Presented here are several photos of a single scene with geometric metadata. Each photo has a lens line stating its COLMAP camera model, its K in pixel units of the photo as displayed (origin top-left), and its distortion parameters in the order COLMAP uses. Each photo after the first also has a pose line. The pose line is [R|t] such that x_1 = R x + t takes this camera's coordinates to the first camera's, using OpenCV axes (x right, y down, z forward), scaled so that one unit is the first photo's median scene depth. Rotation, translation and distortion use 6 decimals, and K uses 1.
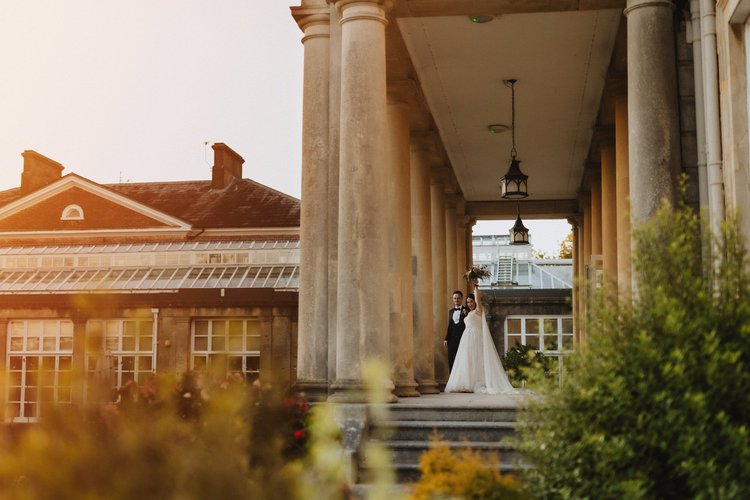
lens RADIAL K [[1105.2, 0, 375.0], [0, 1105.2, 250.0], [0, 0, 1]] dist [0.007049, 0.044130]
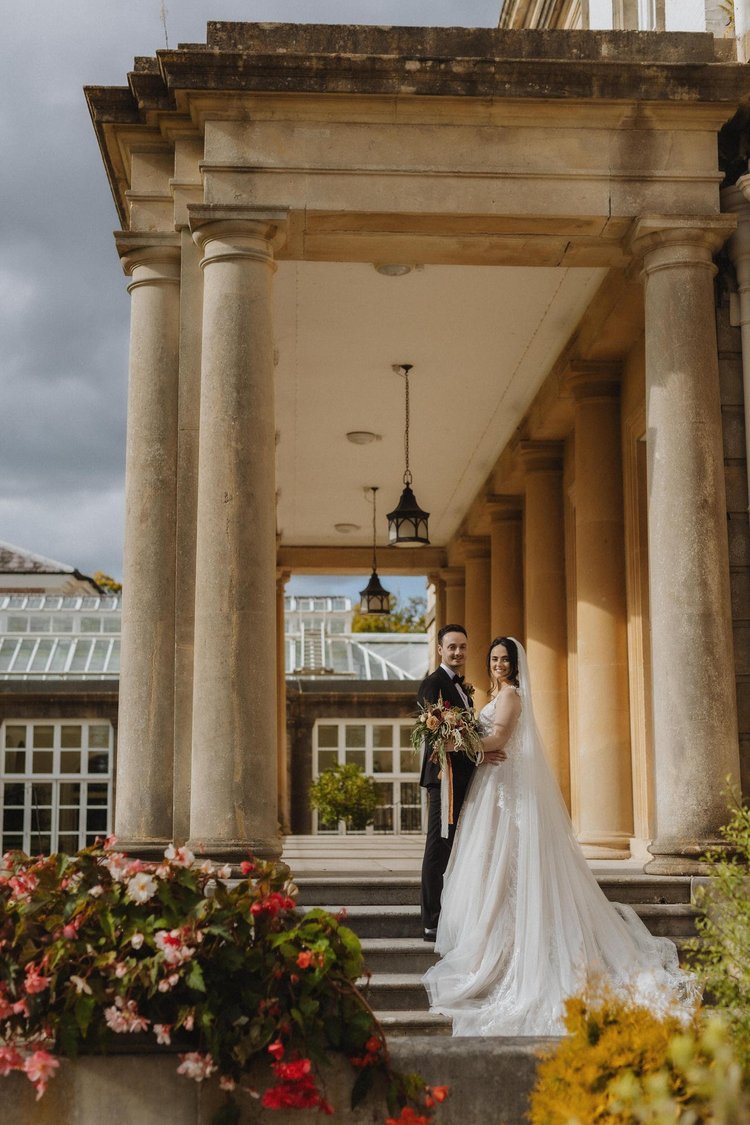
lens RADIAL K [[1657.9, 0, 374.1], [0, 1657.9, 539.4], [0, 0, 1]] dist [0.007049, 0.044130]
pose [[0.980358, 0.029806, 0.194962, -0.057076], [-0.021249, 0.998723, -0.045834, -0.004309], [-0.196080, 0.040791, 0.979739, 0.034853]]
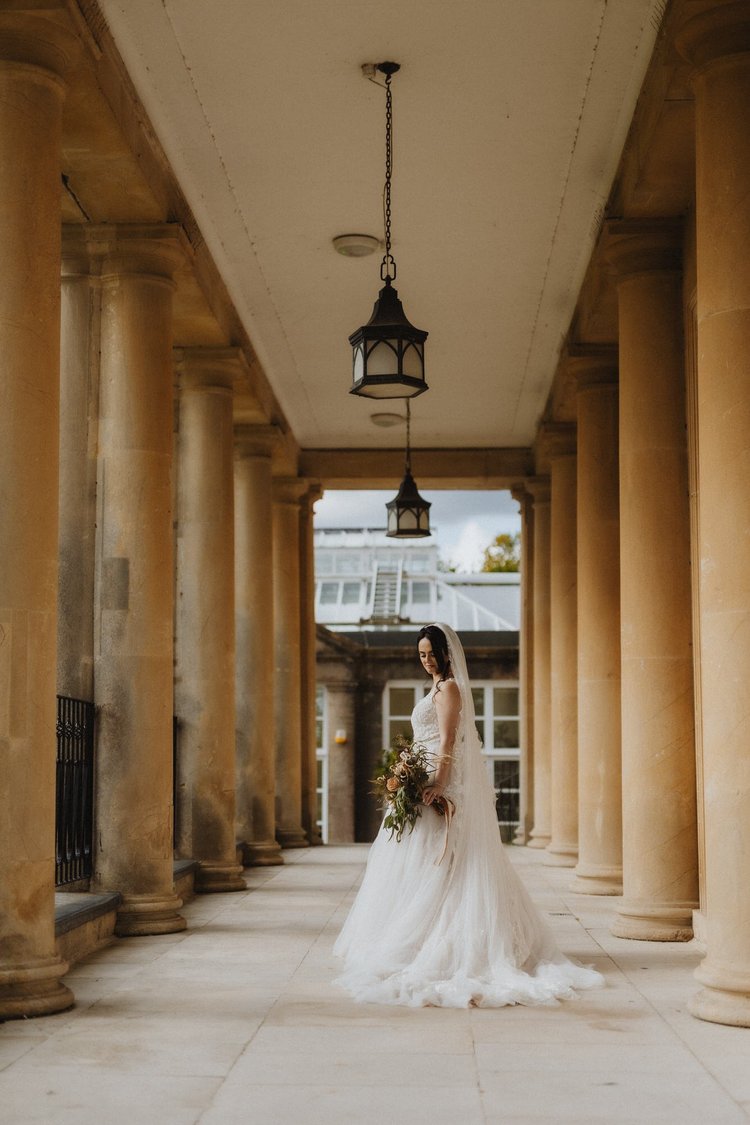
lens RADIAL K [[1613.4, 0, 375.0], [0, 1613.4, 562.5], [0, 0, 1]] dist [0.018756, 0.015196]
pose [[0.994779, 0.011838, 0.101360, 0.048406], [-0.011984, 0.999928, 0.000840, 0.004142], [-0.101342, -0.002050, 0.994849, 0.335960]]
